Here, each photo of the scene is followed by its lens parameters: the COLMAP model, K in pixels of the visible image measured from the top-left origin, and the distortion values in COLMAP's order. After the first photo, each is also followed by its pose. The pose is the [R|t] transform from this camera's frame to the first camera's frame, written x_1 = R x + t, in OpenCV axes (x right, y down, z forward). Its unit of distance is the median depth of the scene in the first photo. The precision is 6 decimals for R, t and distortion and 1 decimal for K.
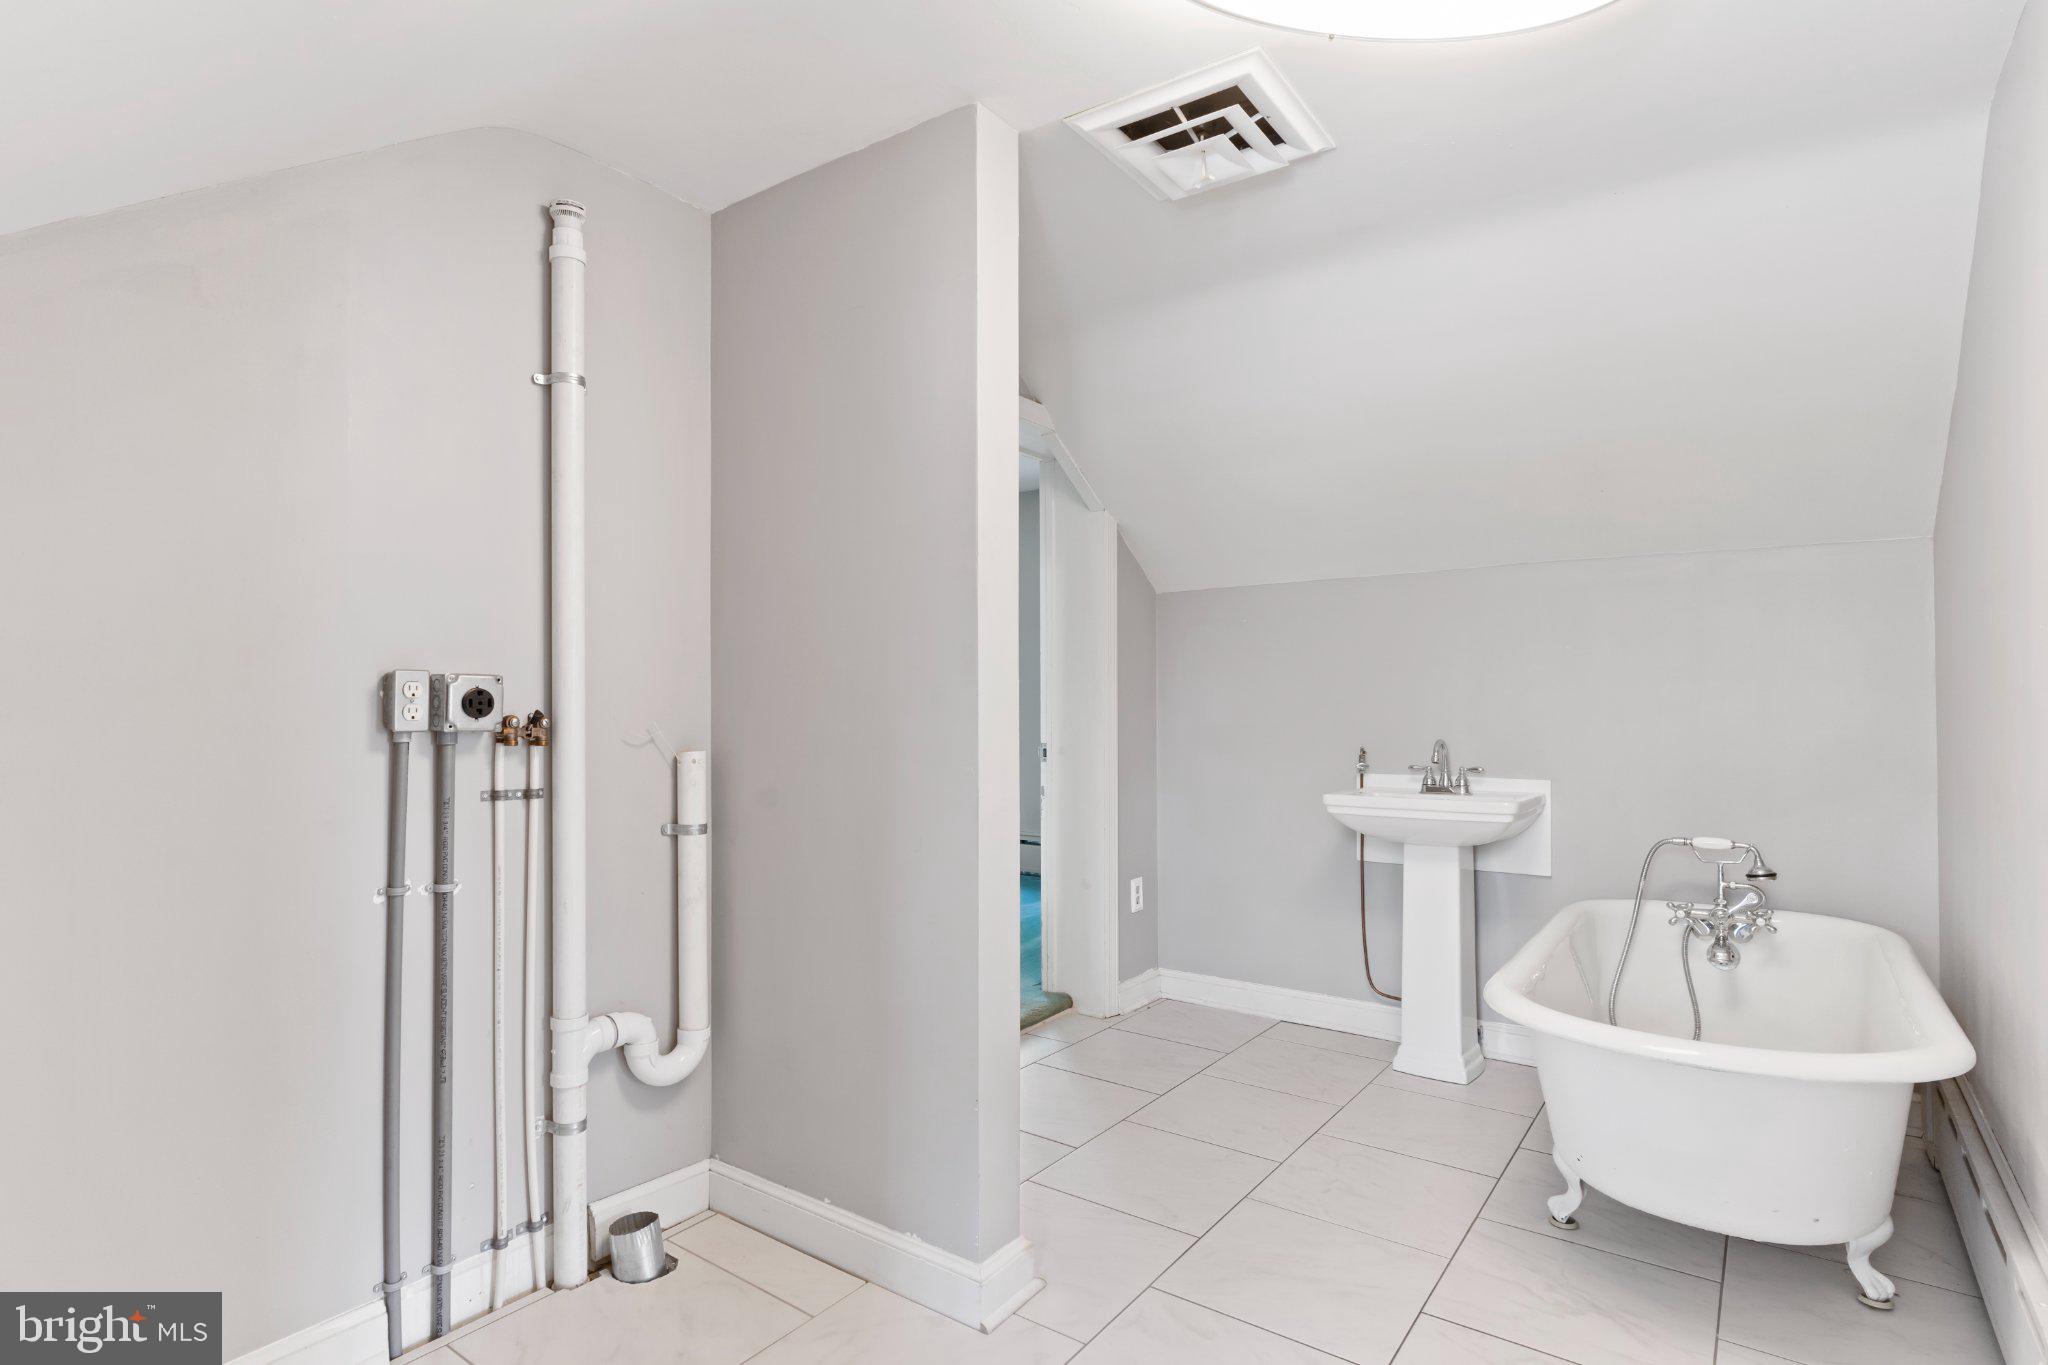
lens RADIAL K [[1063.5, 0, 1010.9], [0, 1063.5, 692.3], [0, 0, 1]] dist [-0.002664, -0.000467]
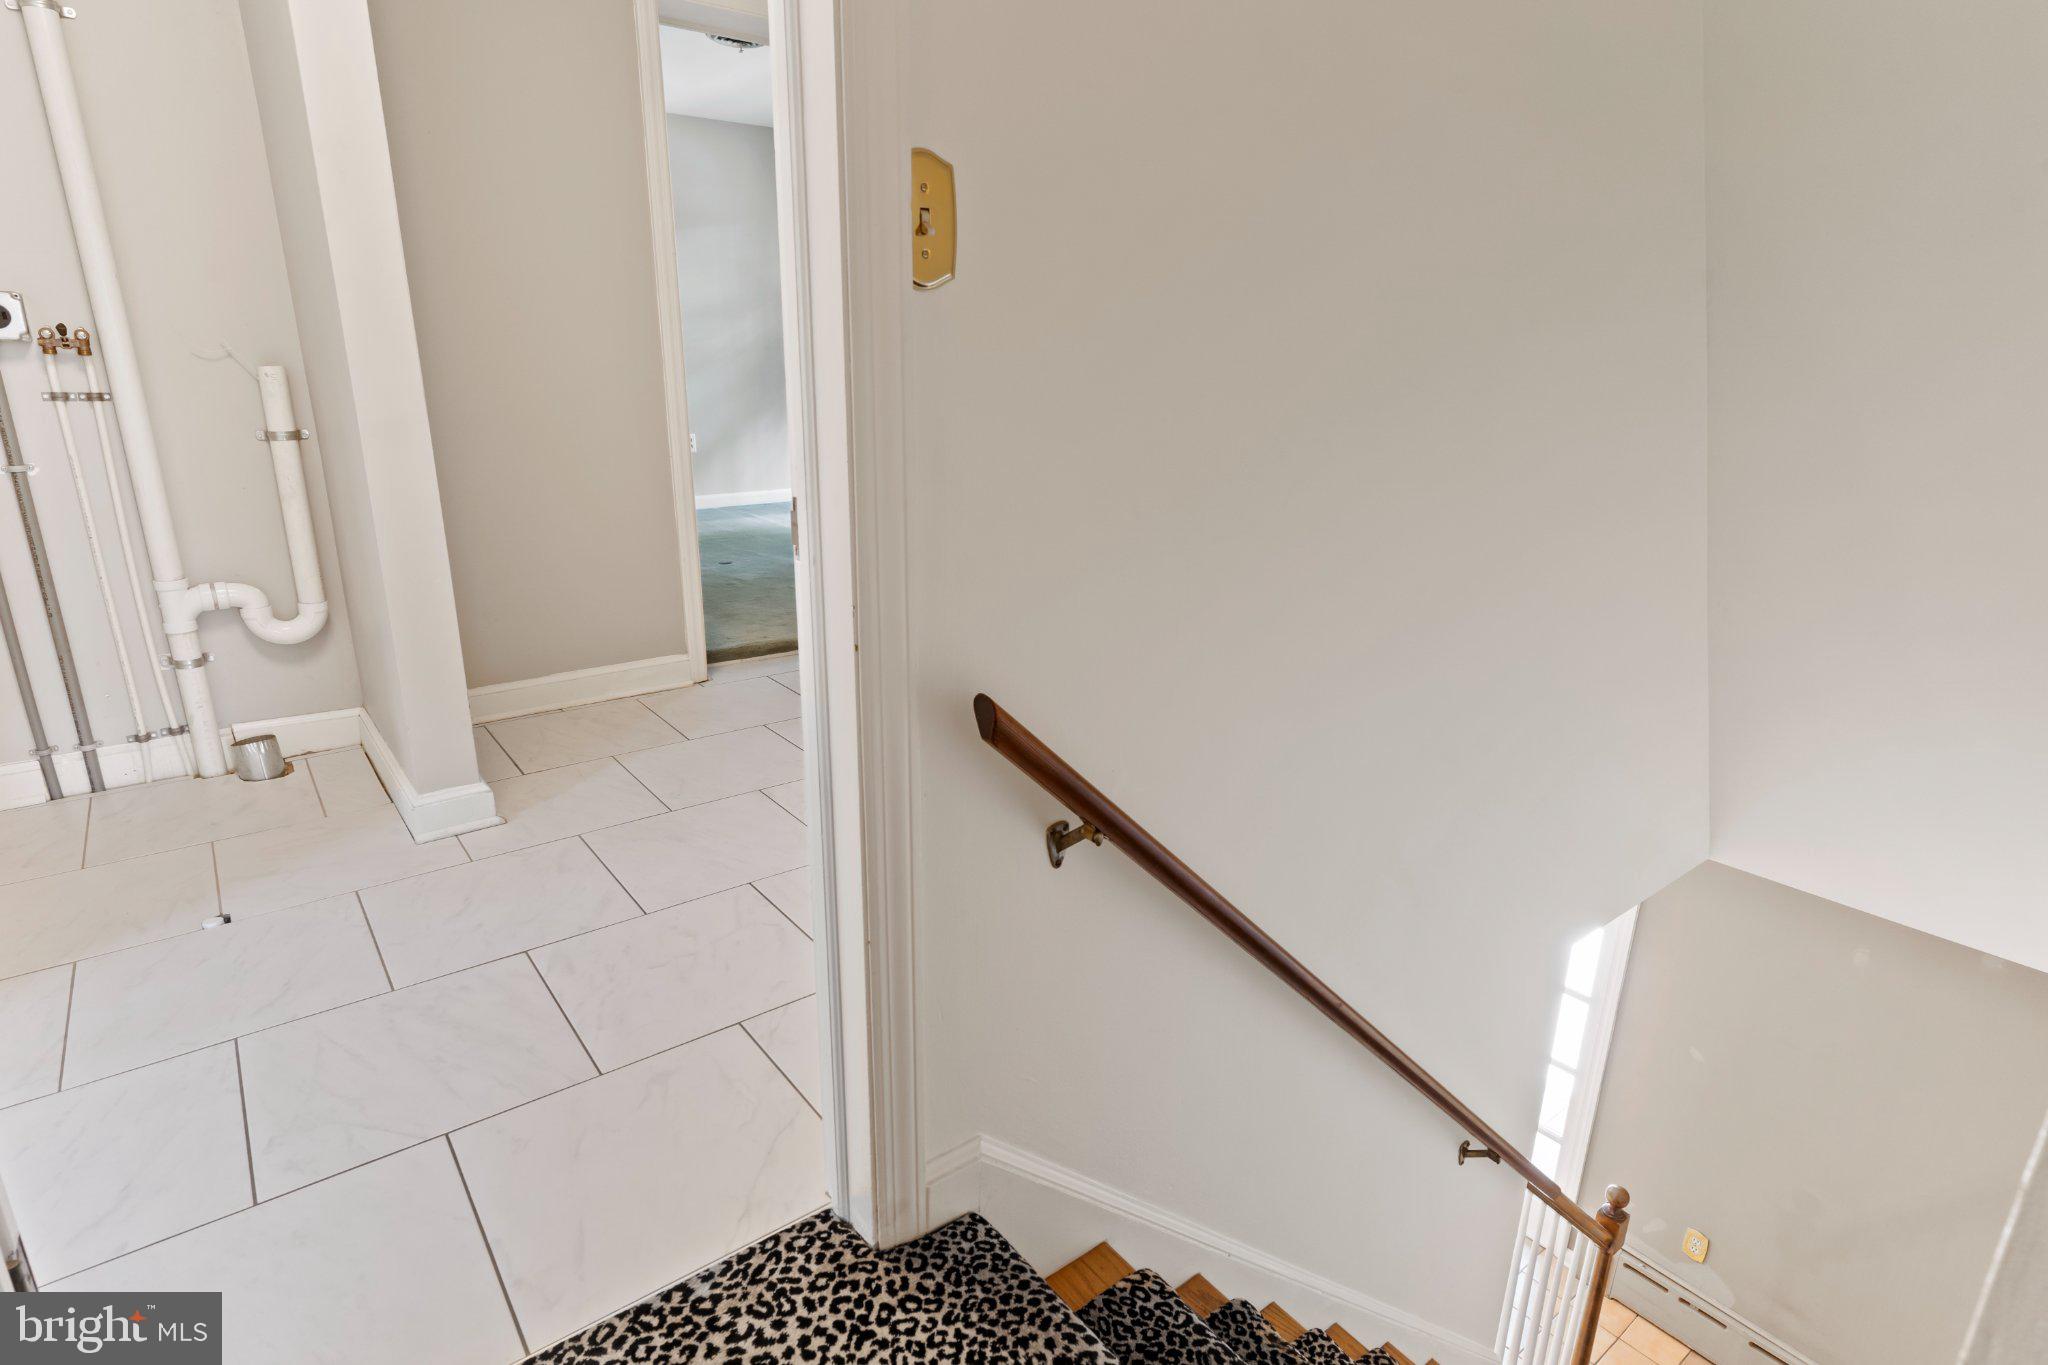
lens RADIAL K [[1063.5, 0, 1010.9], [0, 1063.5, 692.3], [0, 0, 1]] dist [-0.002664, -0.000467]
pose [[0.959596, 0.093810, -0.265284, 0.898362], [-0.006870, 0.950319, 0.311202, 0.031889], [0.281299, -0.296806, 0.912566, 0.090991]]
